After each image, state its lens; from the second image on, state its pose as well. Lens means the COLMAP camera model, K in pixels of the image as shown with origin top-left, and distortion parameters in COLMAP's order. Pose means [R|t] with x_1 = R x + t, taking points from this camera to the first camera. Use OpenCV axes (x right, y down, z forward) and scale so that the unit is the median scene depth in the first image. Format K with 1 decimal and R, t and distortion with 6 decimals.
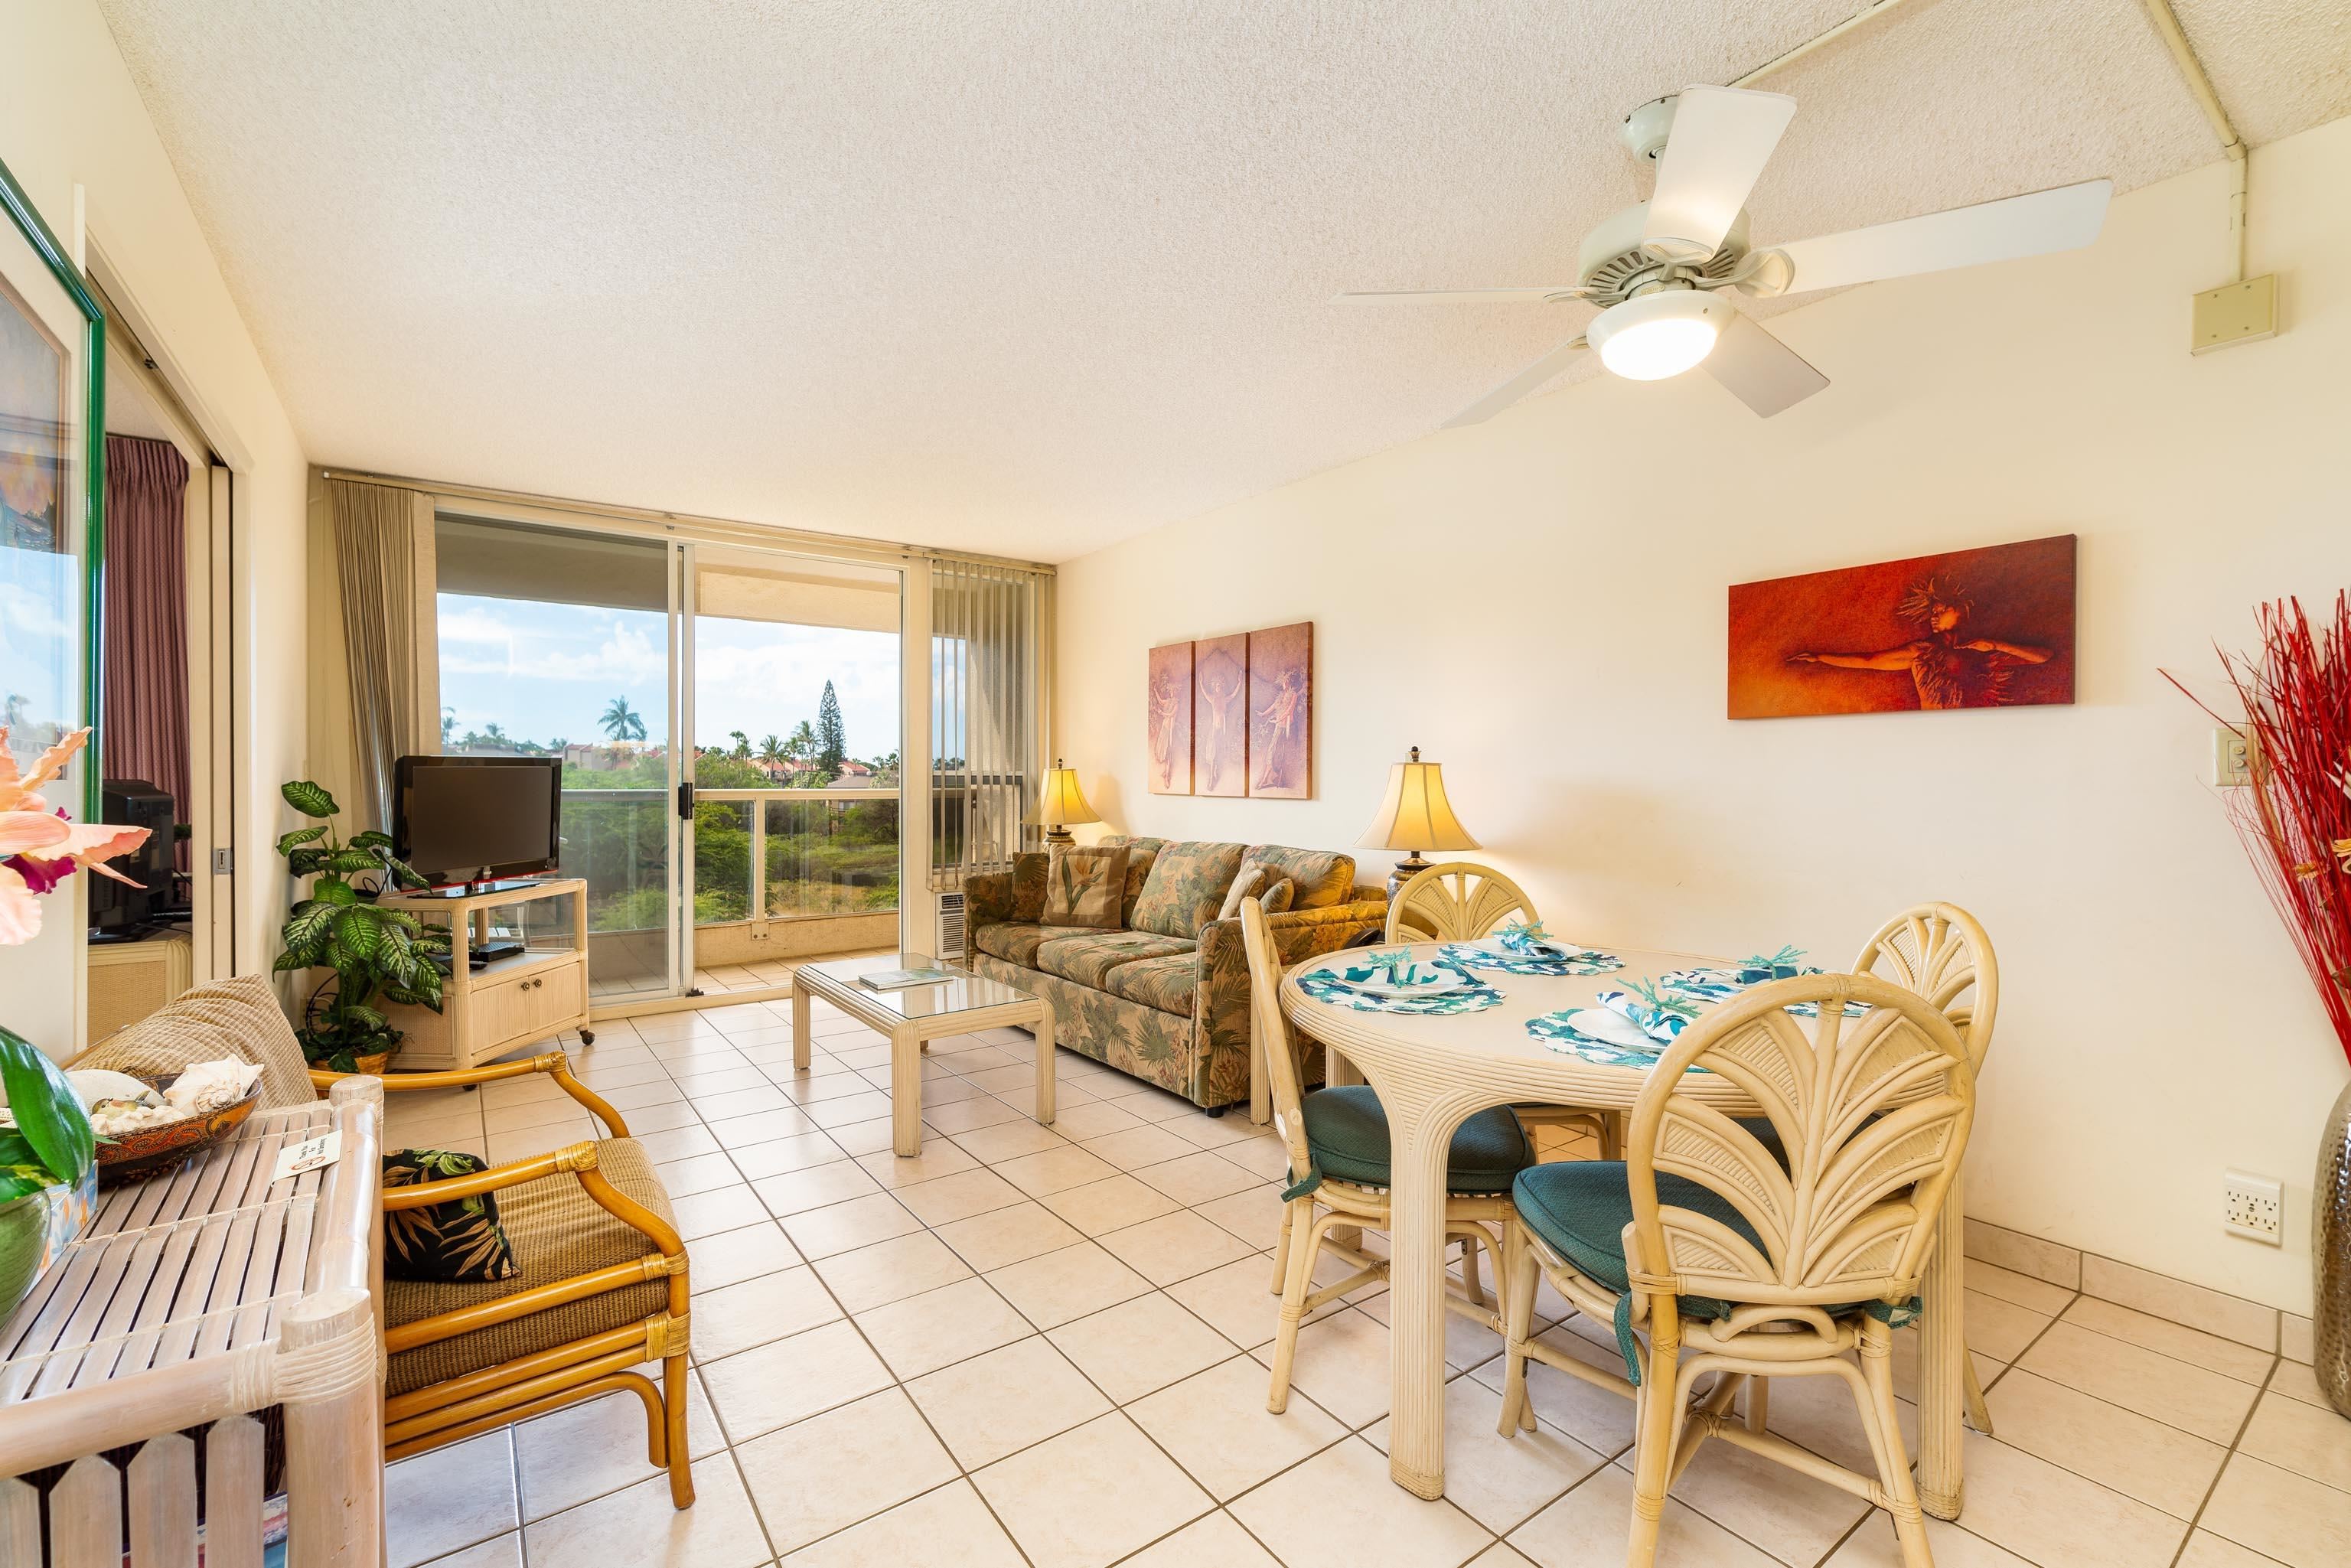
lens RADIAL K [[1005.8, 0, 1167.9], [0, 1005.8, 795.8], [0, 0, 1]] dist [0.001194, 0.000951]
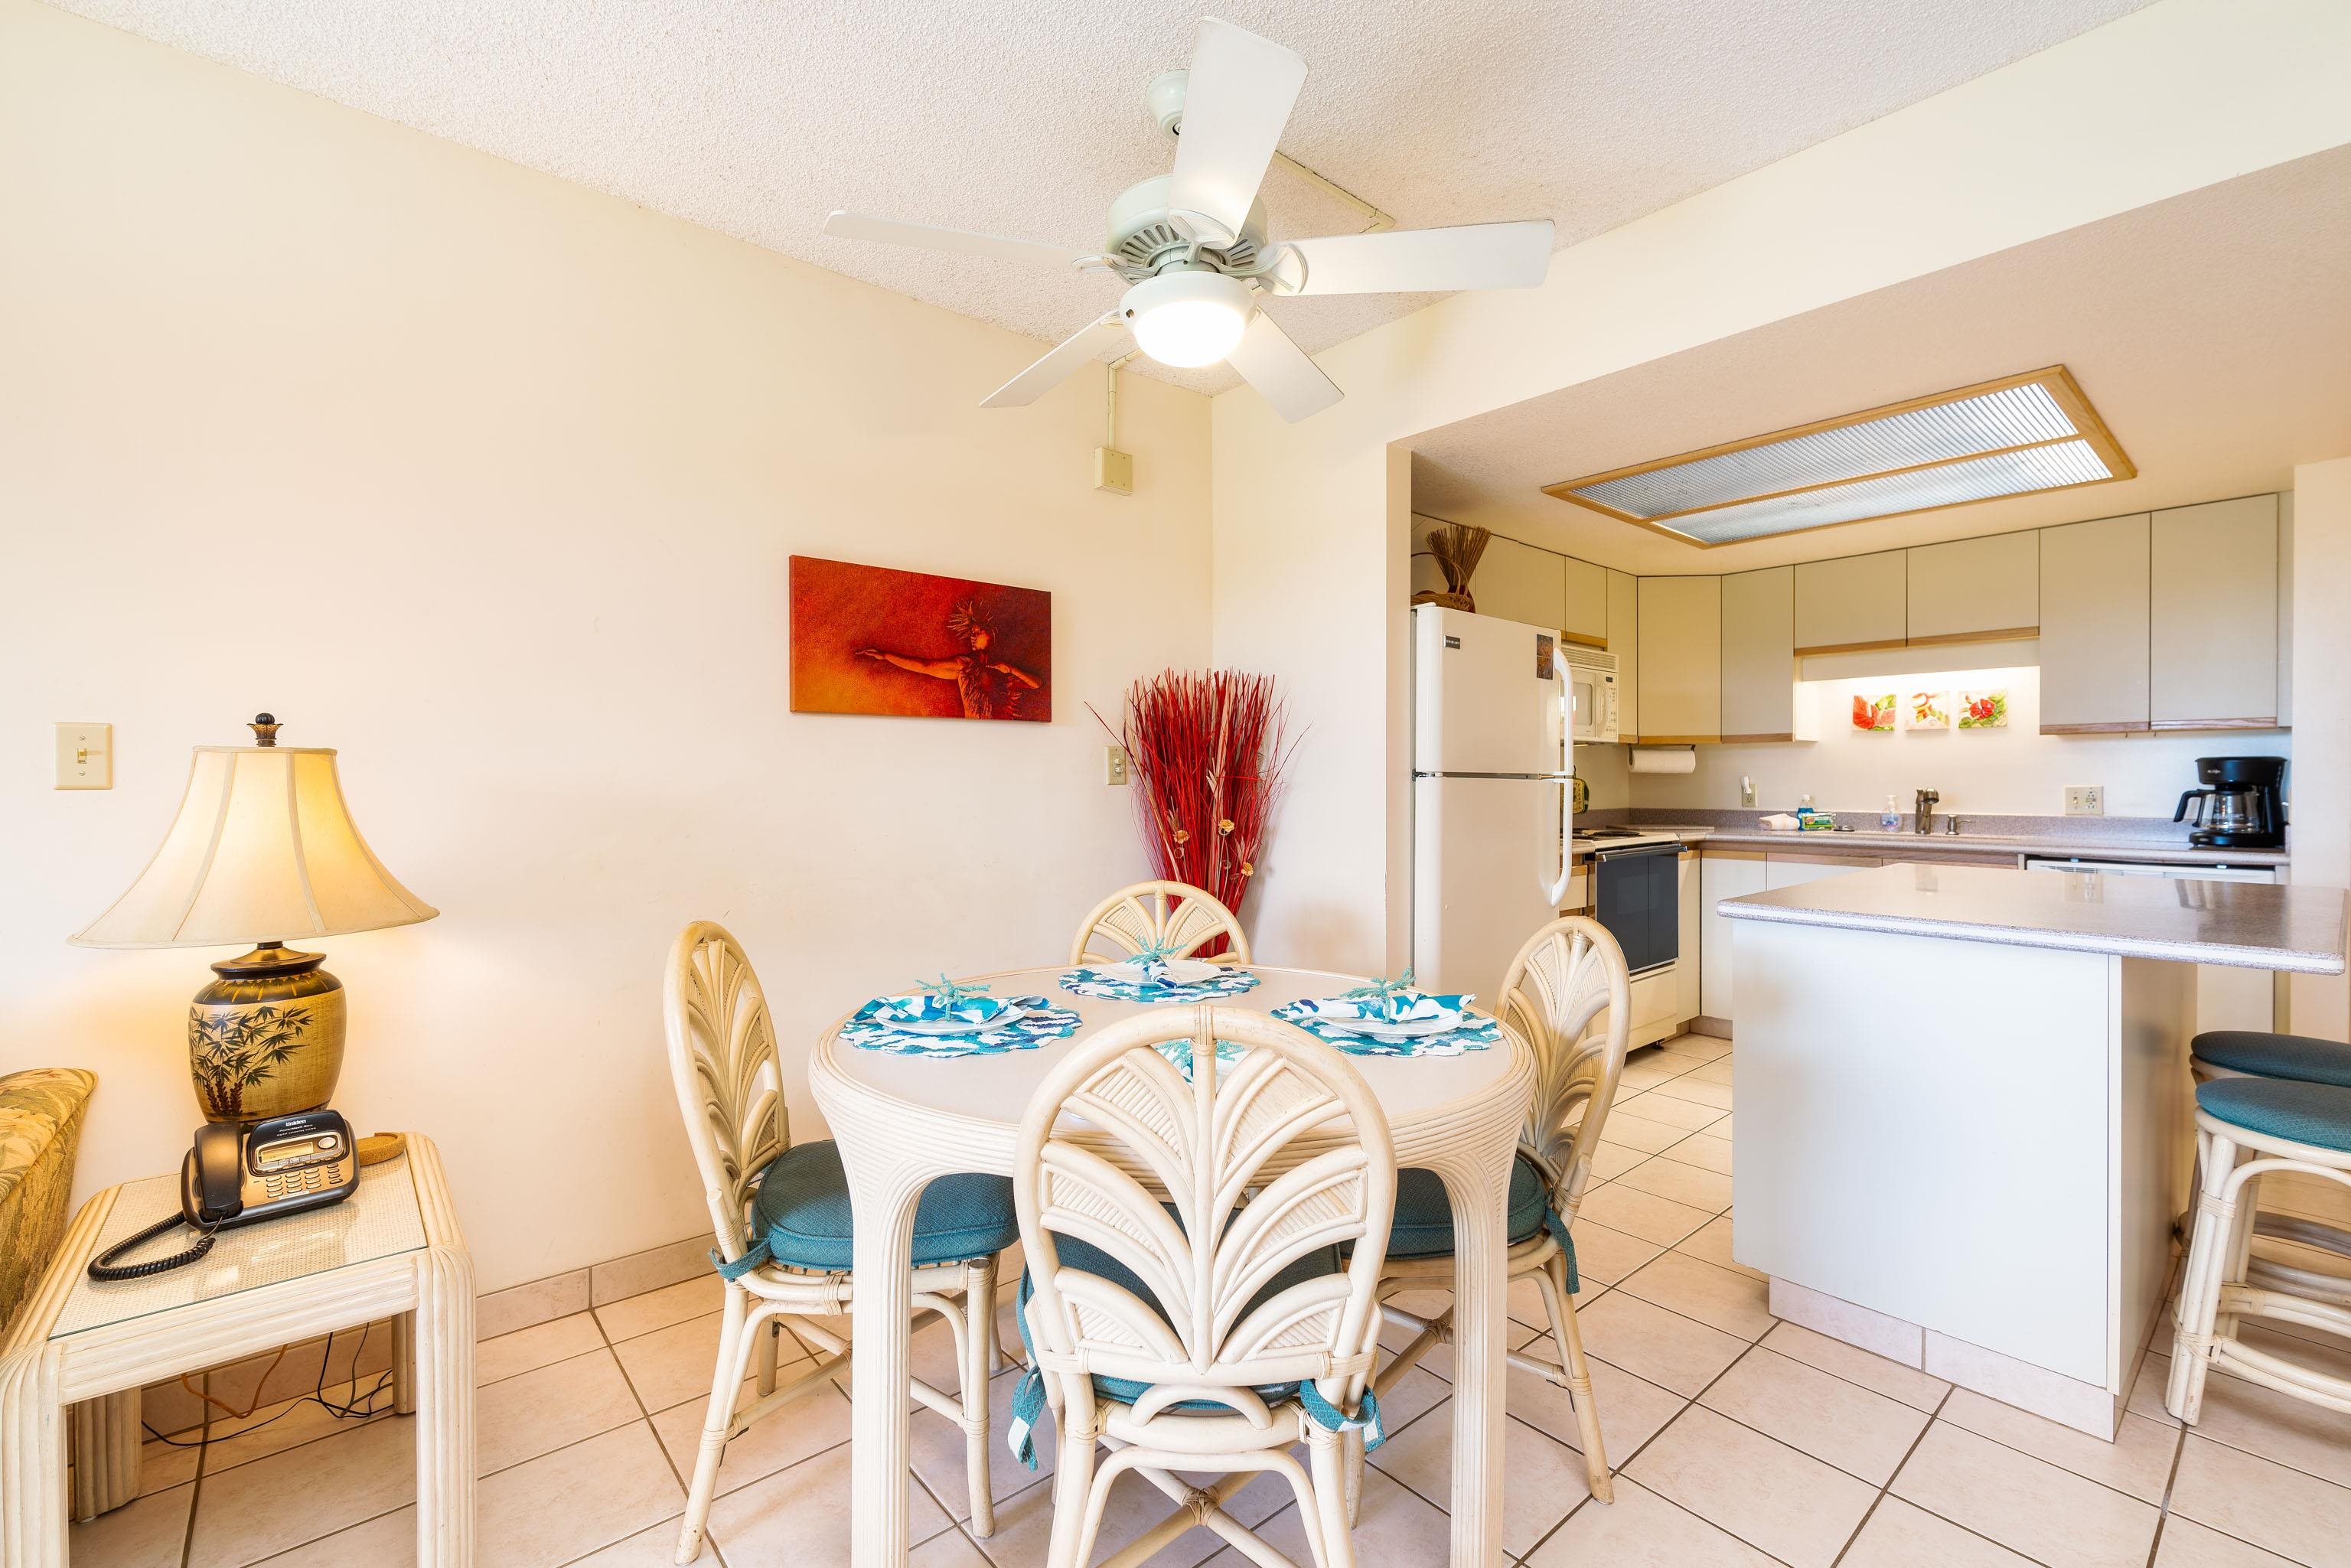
lens RADIAL K [[1005.8, 0, 1177.2], [0, 1005.8, 783.4], [0, 0, 1]] dist [0.001194, 0.000951]
pose [[-0.085136, -0.005455, 0.996354, -0.208216], [0.015738, 0.999853, 0.006819, -0.009957], [-0.996245, 0.016261, -0.085037, 0.486359]]
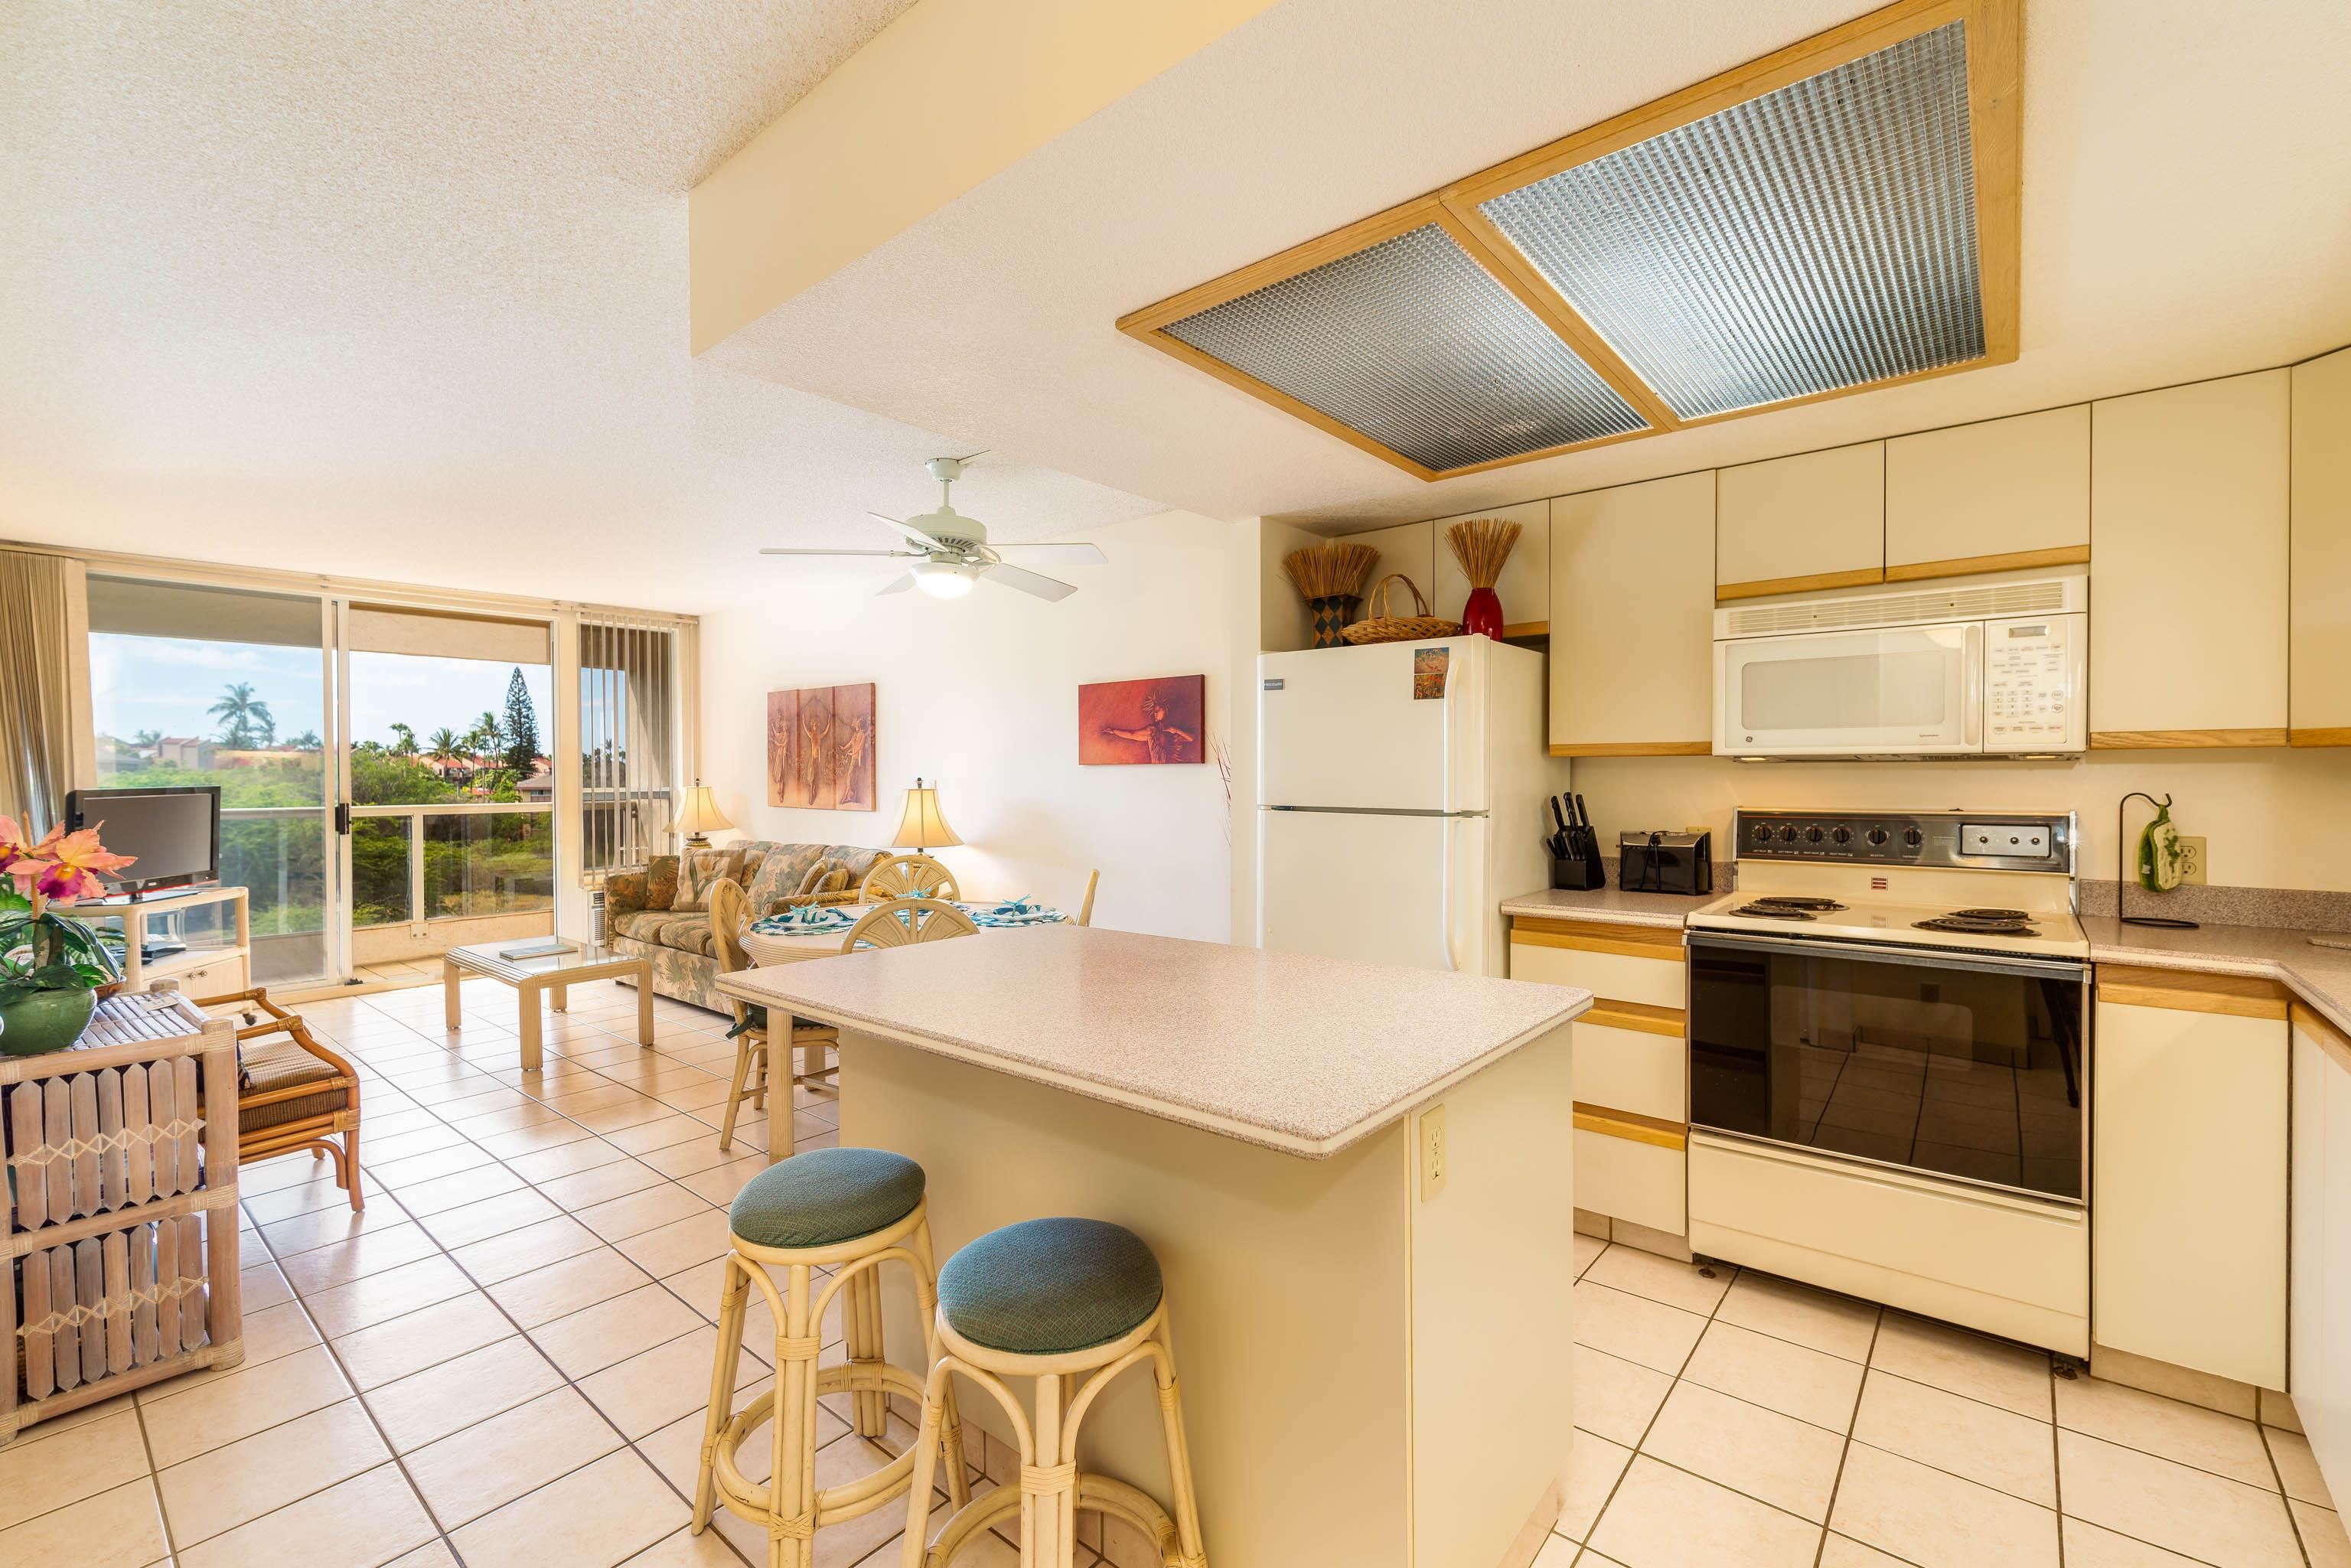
lens RADIAL K [[1005.8, 0, 1167.1], [0, 1005.8, 791.0], [0, 0, 1]] dist [0.001194, 0.000951]
pose [[0.969752, -0.010431, 0.243868, 0.189103], [0.010320, 0.999945, 0.001733, -0.022138], [-0.243872, 0.000836, 0.969807, -0.422939]]
